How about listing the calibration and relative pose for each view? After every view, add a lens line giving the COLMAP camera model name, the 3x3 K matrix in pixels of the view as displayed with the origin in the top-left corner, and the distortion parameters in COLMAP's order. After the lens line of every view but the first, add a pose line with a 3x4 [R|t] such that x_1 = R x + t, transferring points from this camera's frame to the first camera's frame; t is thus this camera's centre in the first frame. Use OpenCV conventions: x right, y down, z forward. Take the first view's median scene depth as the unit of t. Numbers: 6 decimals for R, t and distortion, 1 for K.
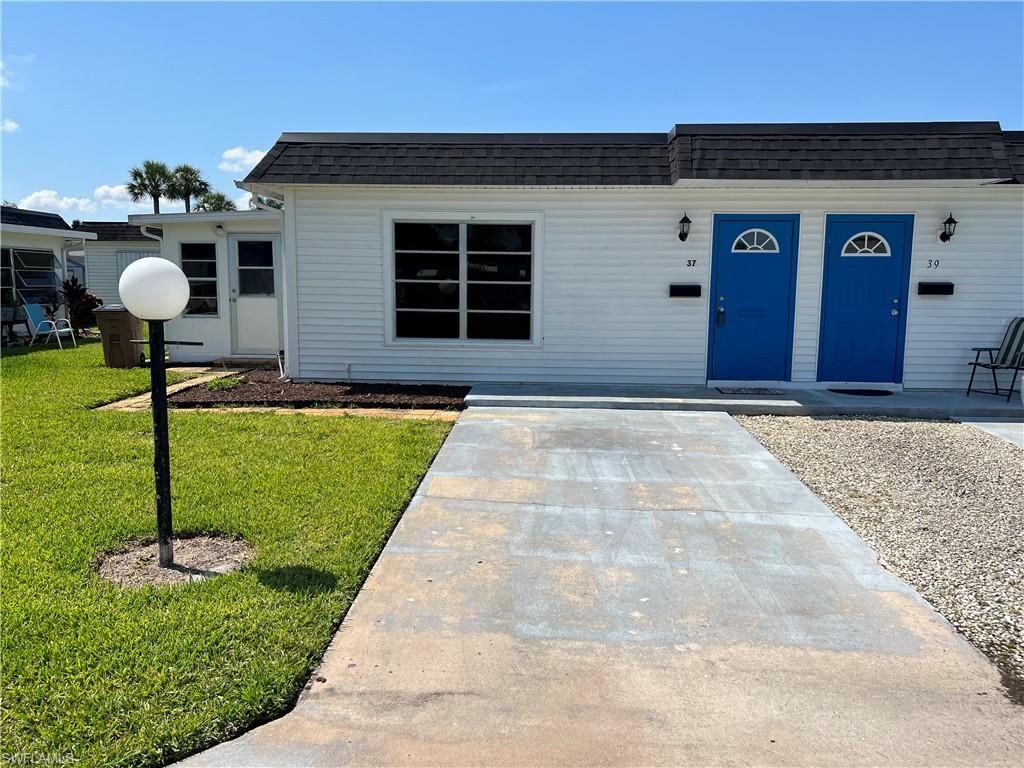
lens RADIAL K [[775.7, 0, 509.7], [0, 775.7, 381.6], [0, 0, 1]] dist [0.067774, -0.084632]
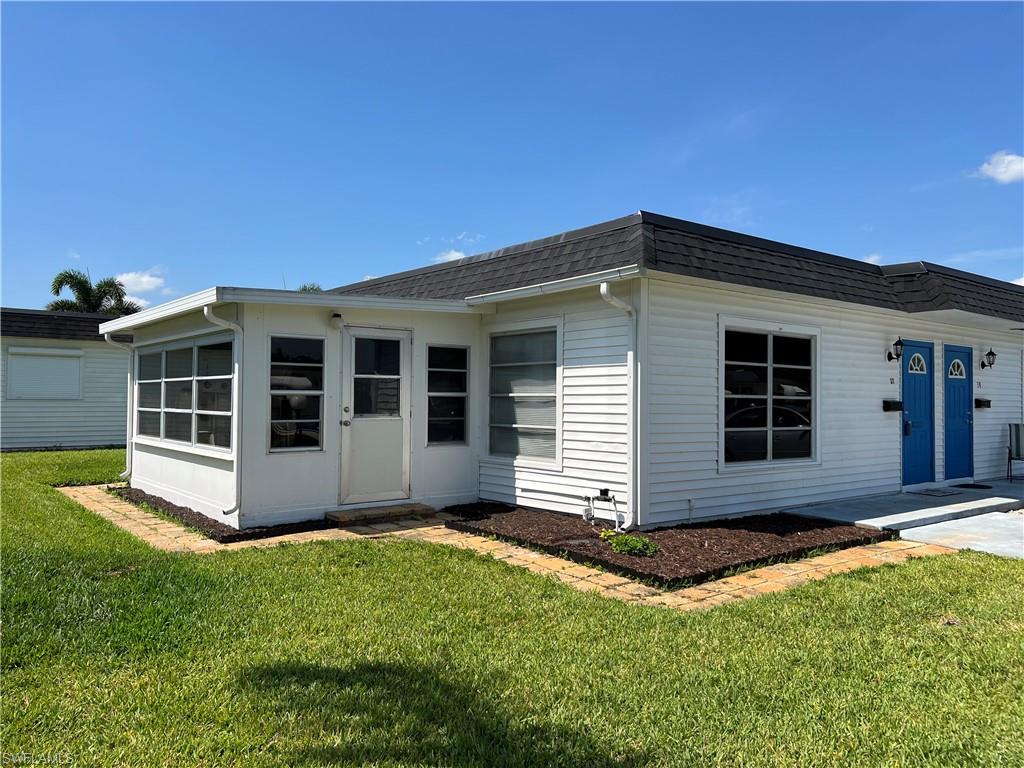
lens RADIAL K [[775.7, 0, 509.7], [0, 775.7, 381.6], [0, 0, 1]] dist [0.067774, -0.084632]
pose [[0.744573, 0.013523, 0.667405, -0.928687], [0.081275, 0.990520, -0.110743, -0.072429], [-0.662575, 0.136700, 0.736415, 0.543857]]
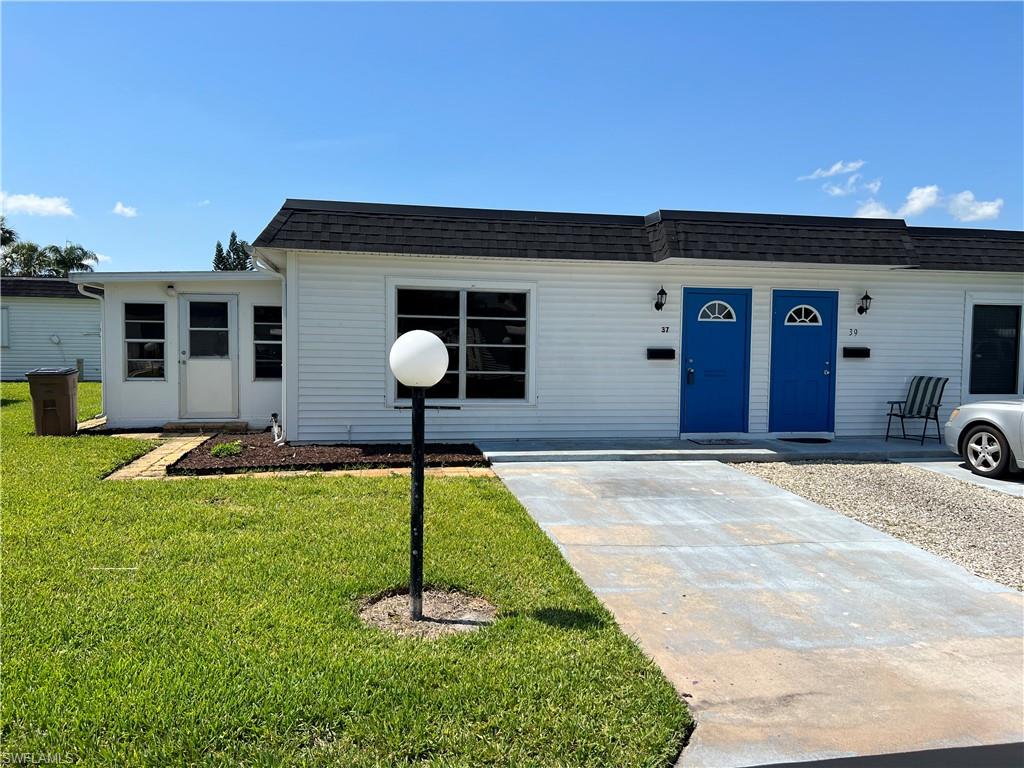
lens RADIAL K [[775.7, 0, 509.7], [0, 775.7, 381.6], [0, 0, 1]] dist [0.067774, -0.084632]
pose [[0.971131, -0.008440, 0.238397, -0.258245], [0.026017, 0.997160, -0.070681, -0.002989], [-0.237123, 0.074843, 0.968592, -0.033574]]
